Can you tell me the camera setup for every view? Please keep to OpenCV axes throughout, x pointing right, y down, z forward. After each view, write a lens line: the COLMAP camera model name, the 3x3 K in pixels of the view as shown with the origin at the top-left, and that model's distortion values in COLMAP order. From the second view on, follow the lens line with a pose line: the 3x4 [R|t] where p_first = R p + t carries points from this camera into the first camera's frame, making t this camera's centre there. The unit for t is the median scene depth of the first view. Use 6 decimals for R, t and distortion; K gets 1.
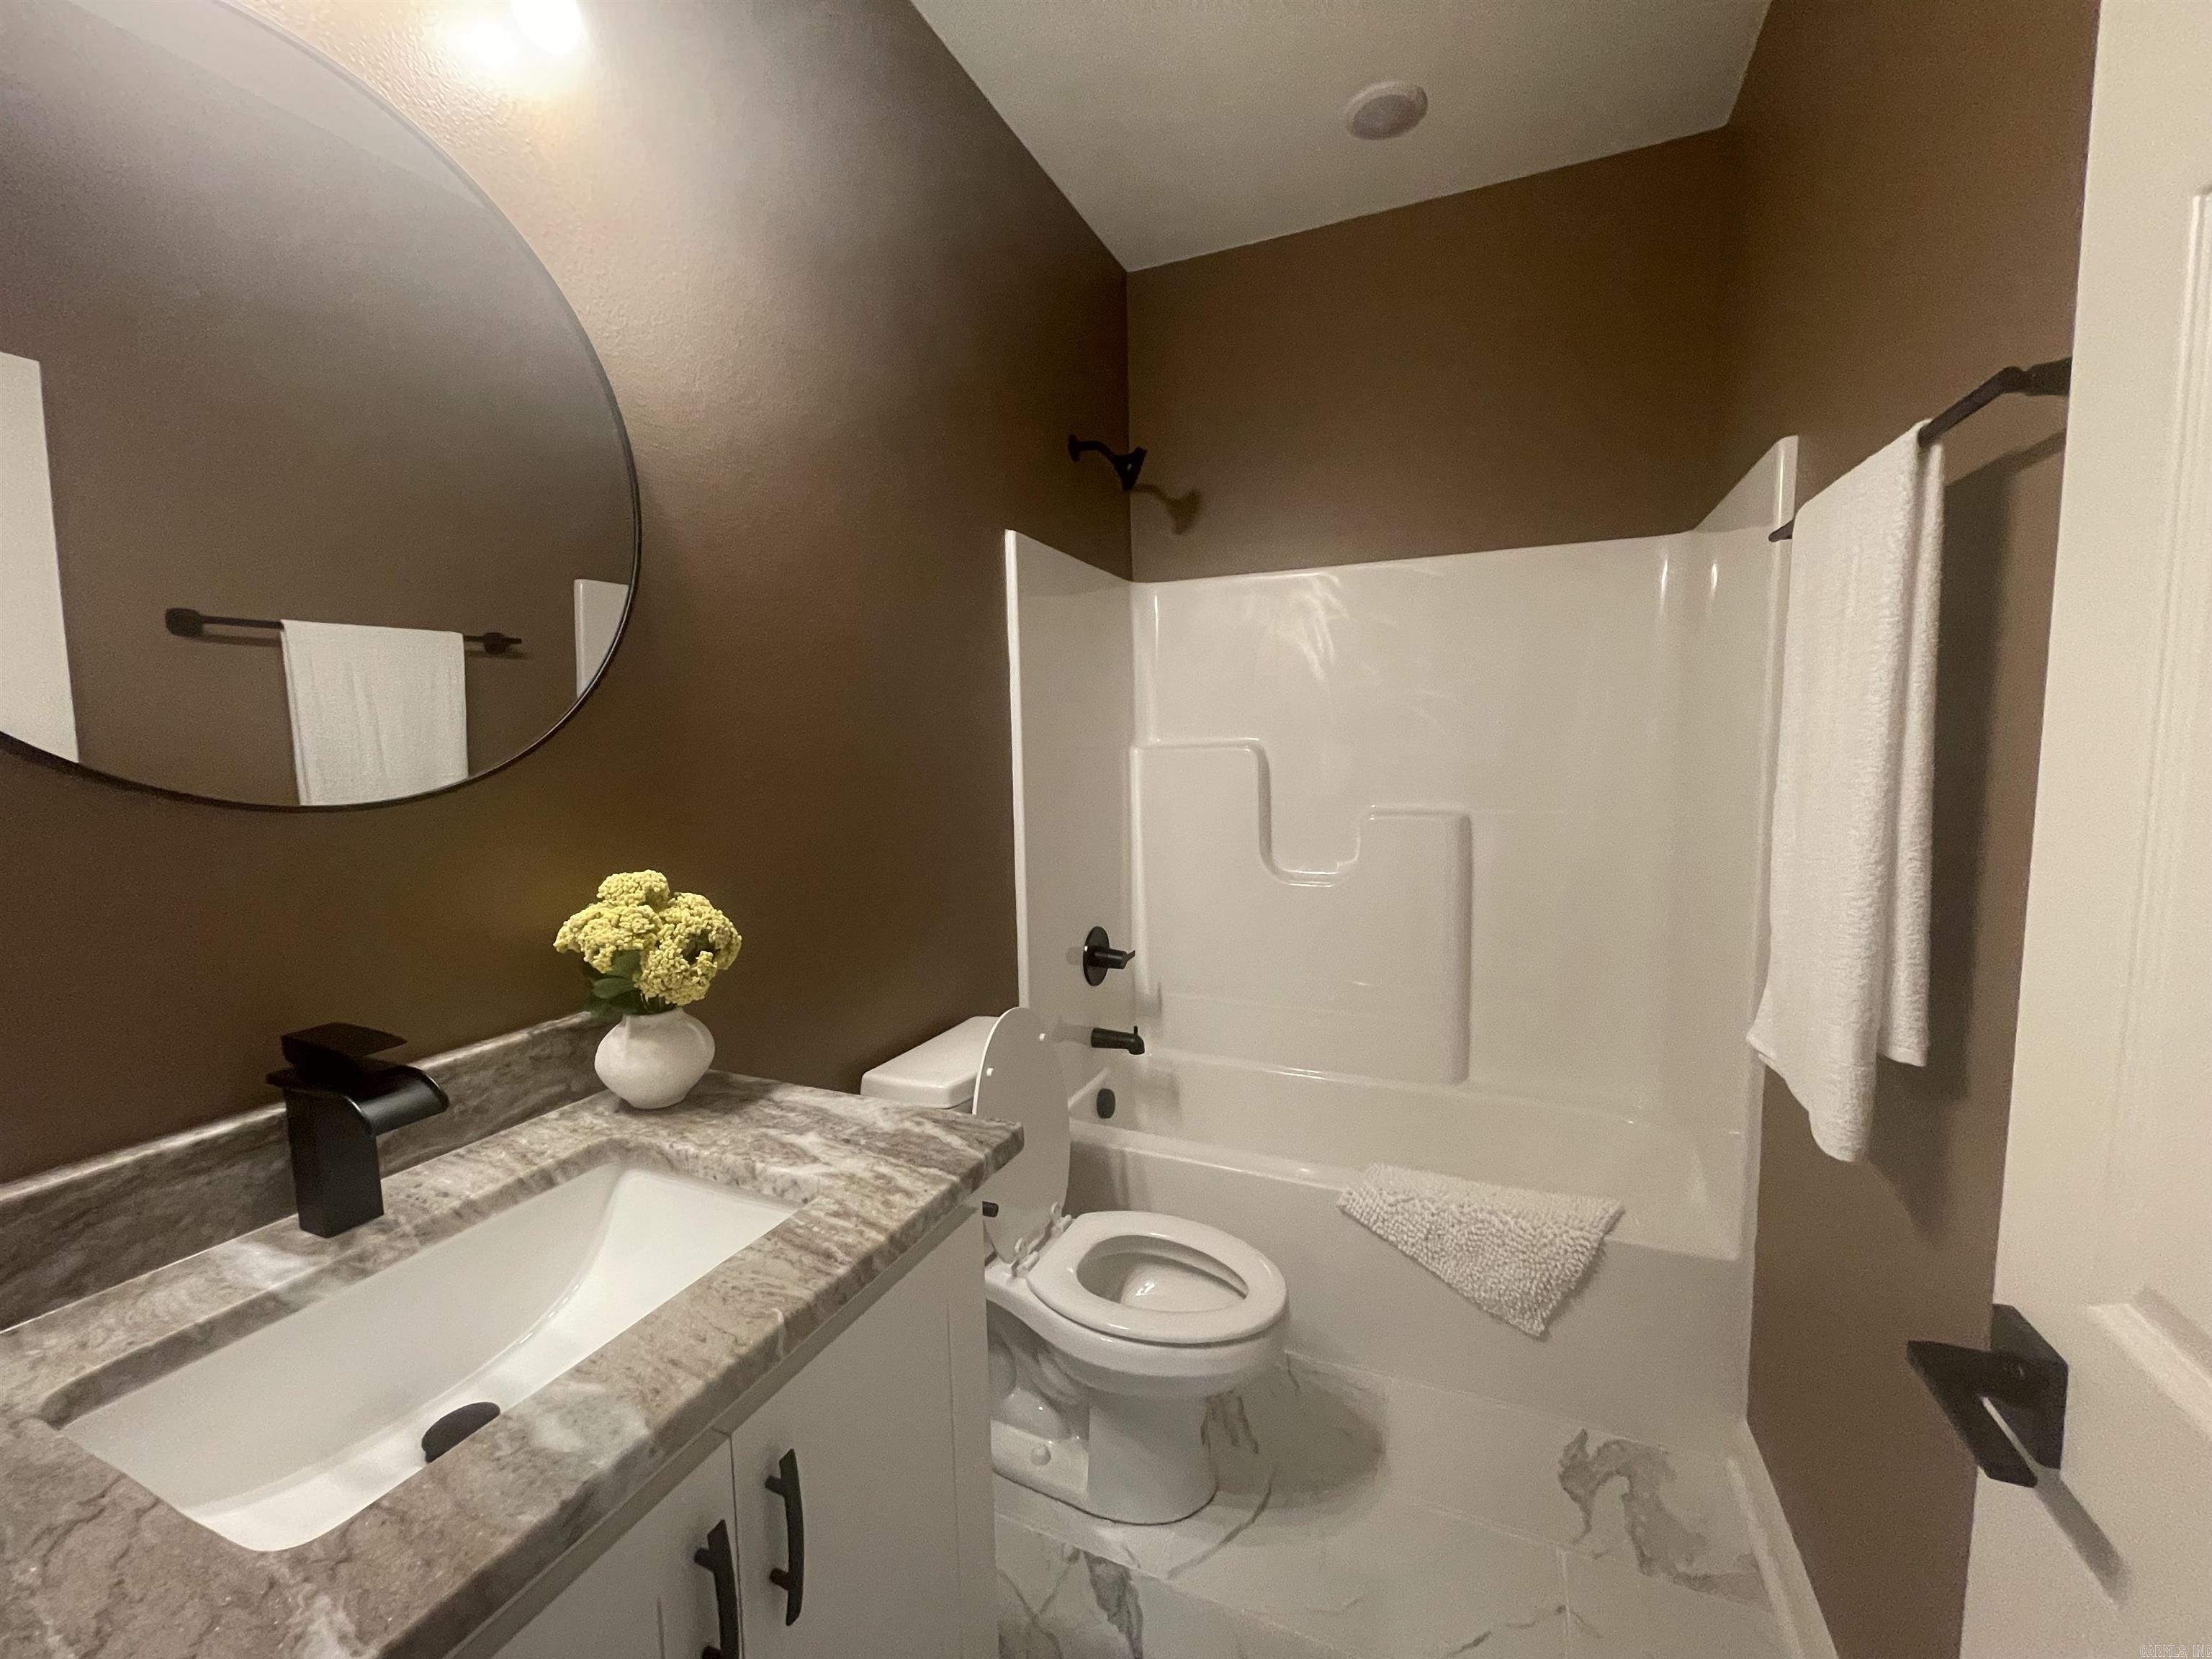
lens RADIAL K [[890.2, 0, 1112.1], [0, 890.2, 837.4], [0, 0, 1]] dist [-0.004256, 0.001468]
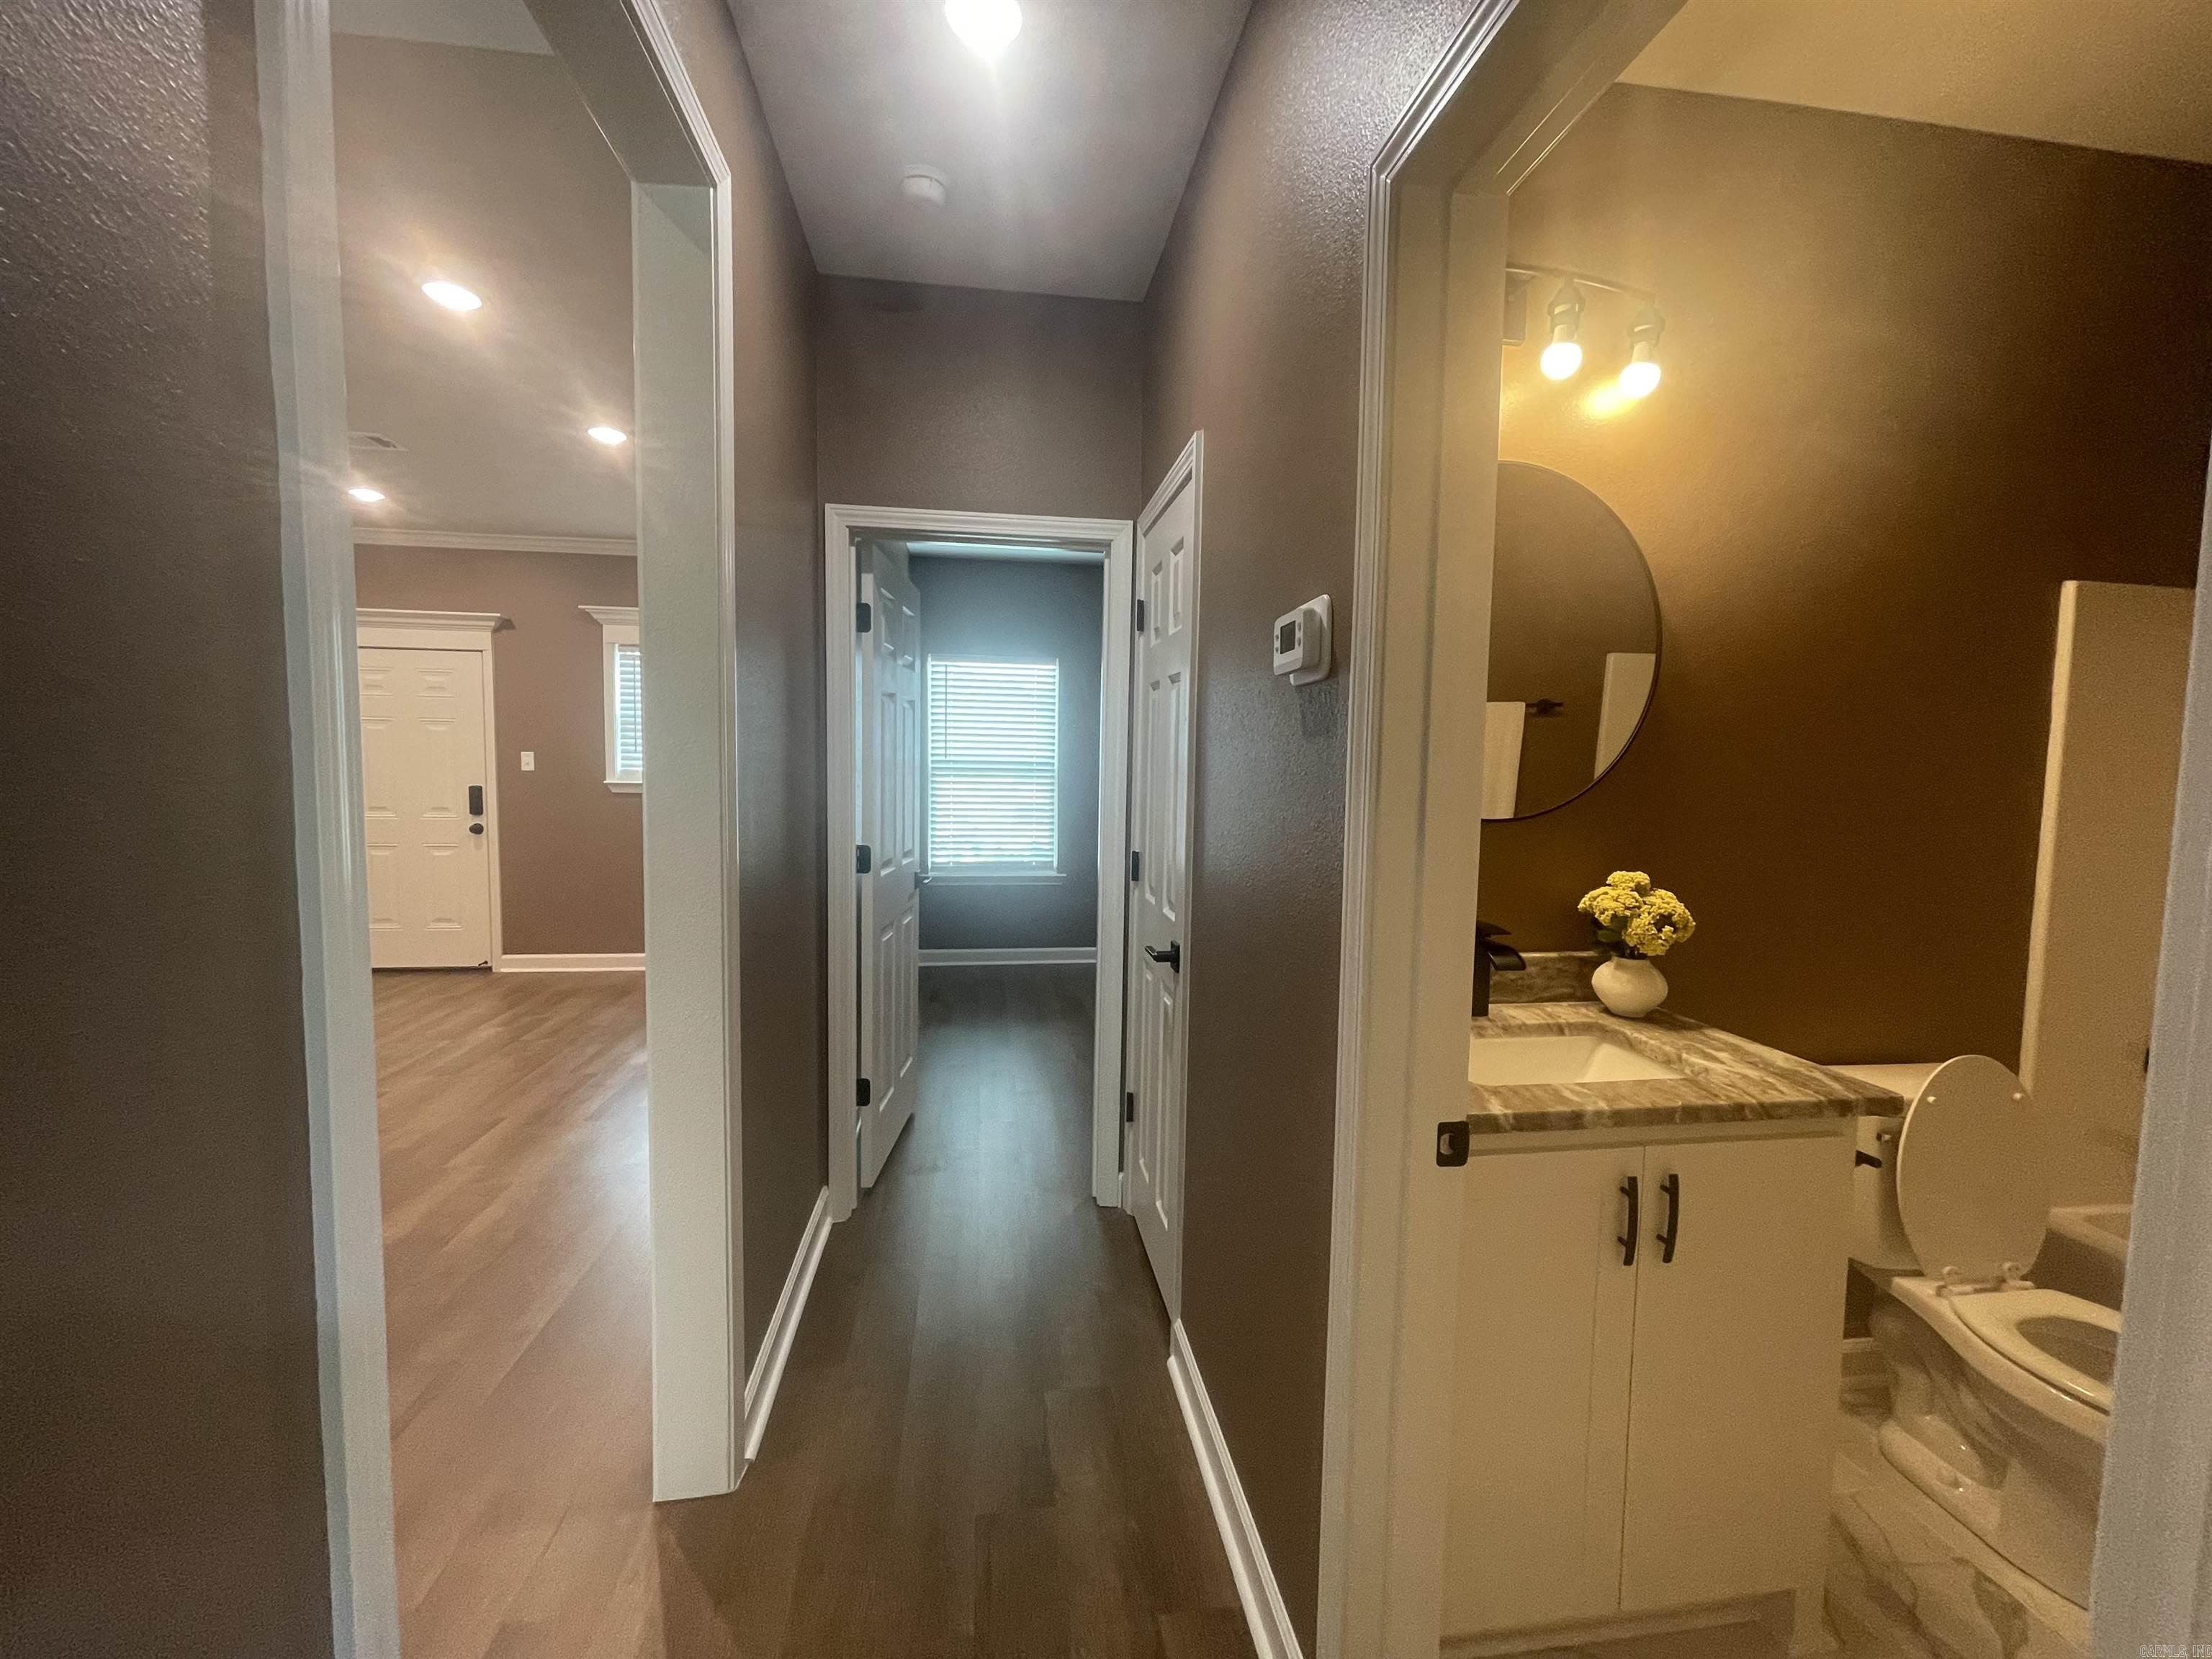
lens RADIAL K [[890.2, 0, 1103.7], [0, 890.2, 821.4], [0, 0, 1]] dist [-0.004256, 0.001468]
pose [[0.513928, 0.077737, -0.854304, 0.385410], [-0.115132, 0.993126, 0.021108, 0.023726], [0.850072, 0.087510, 0.519345, -0.738532]]
